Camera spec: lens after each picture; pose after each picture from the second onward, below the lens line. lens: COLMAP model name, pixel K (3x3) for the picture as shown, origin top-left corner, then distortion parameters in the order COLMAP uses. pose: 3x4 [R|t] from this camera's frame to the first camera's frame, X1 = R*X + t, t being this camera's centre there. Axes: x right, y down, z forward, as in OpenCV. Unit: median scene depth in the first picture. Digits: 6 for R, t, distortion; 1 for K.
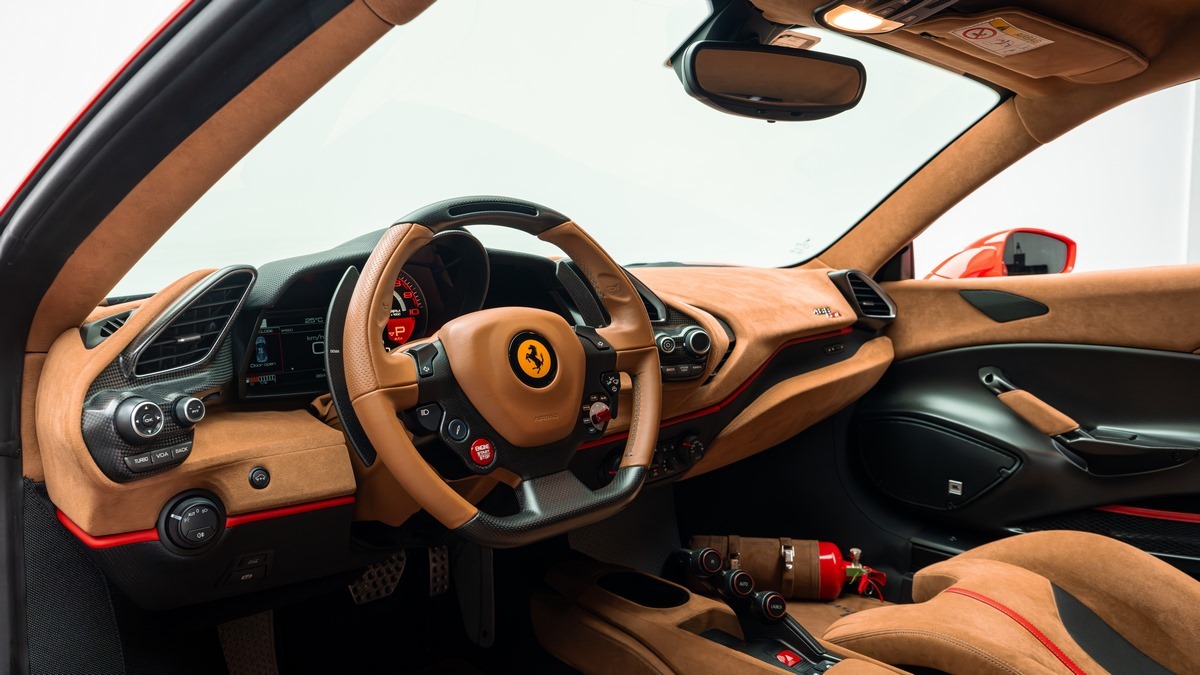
lens RADIAL K [[973.5, 0, 598.7], [0, 973.5, 297.5], [0, 0, 1]] dist [-0.000091, -0.000811]
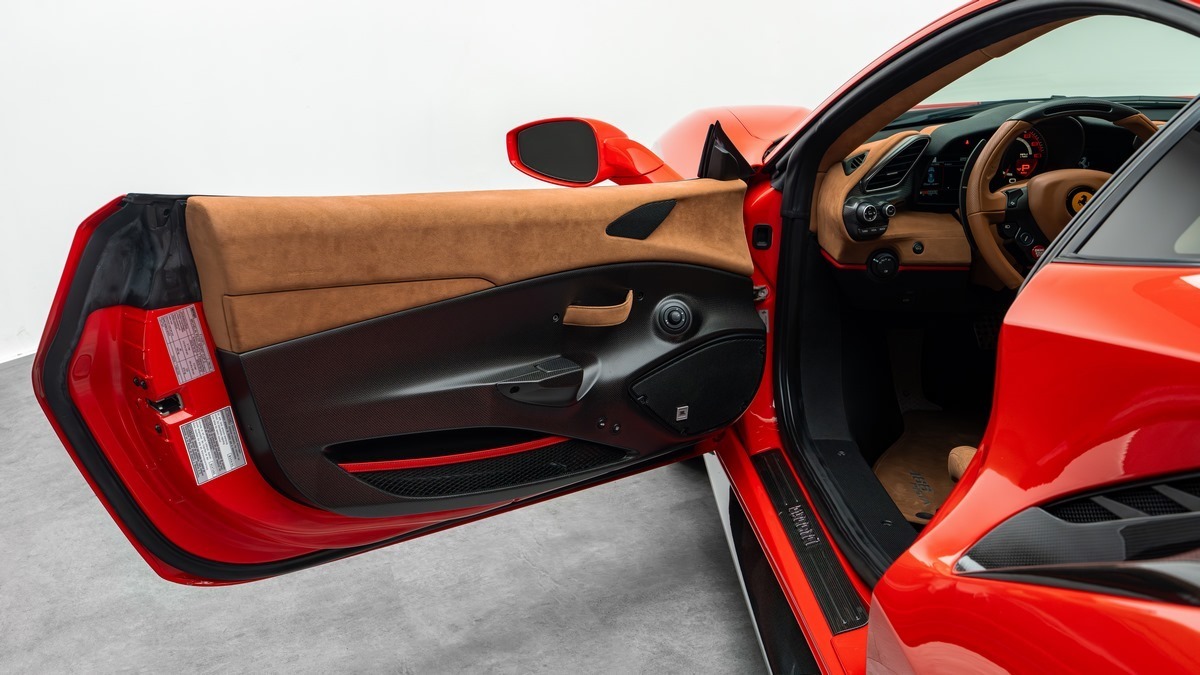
lens RADIAL K [[1313.7, 0, 600.0], [0, 1313.7, 337.5], [0, 0, 1]] dist [0.106735, 0.012056]
pose [[0.816815, 0.190422, -0.544567, 0.617588], [-0.058754, 0.966504, 0.249836, -0.269802], [0.573901, -0.172074, 0.800643, -1.540200]]
